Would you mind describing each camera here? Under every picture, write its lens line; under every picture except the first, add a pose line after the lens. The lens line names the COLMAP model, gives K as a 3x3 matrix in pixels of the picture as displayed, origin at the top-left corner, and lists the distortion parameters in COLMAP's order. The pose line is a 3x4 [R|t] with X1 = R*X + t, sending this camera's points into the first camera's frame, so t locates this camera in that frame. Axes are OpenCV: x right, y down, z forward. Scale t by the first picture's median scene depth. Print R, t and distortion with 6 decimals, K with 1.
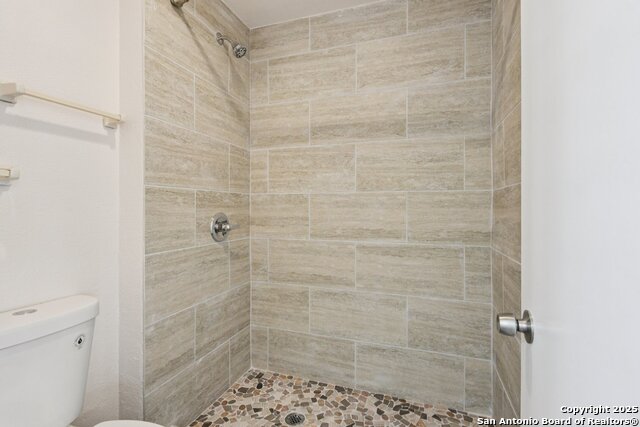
lens RADIAL K [[296.3, 0, 318.5], [0, 296.3, 211.5], [0, 0, 1]] dist [-0.003303, -0.010625]
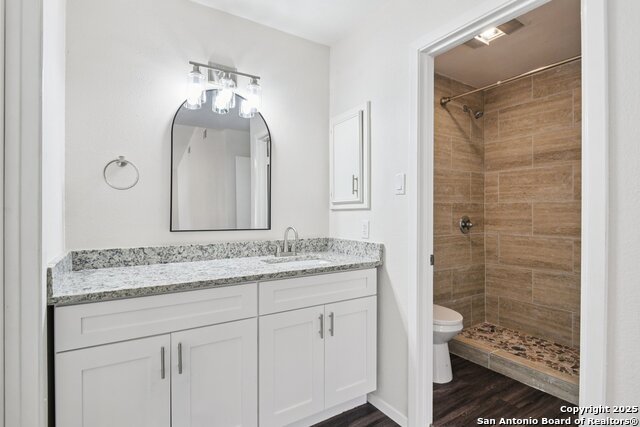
lens RADIAL K [[325.4, 0, 317.8], [0, 325.4, 212.7], [0, 0, 1]] dist [0.001352, -0.001227]
pose [[0.784551, -0.002480, -0.620059, 0.128512], [-0.004886, 0.999936, -0.010181, 0.008623], [0.620044, 0.011017, 0.784489, -0.835227]]
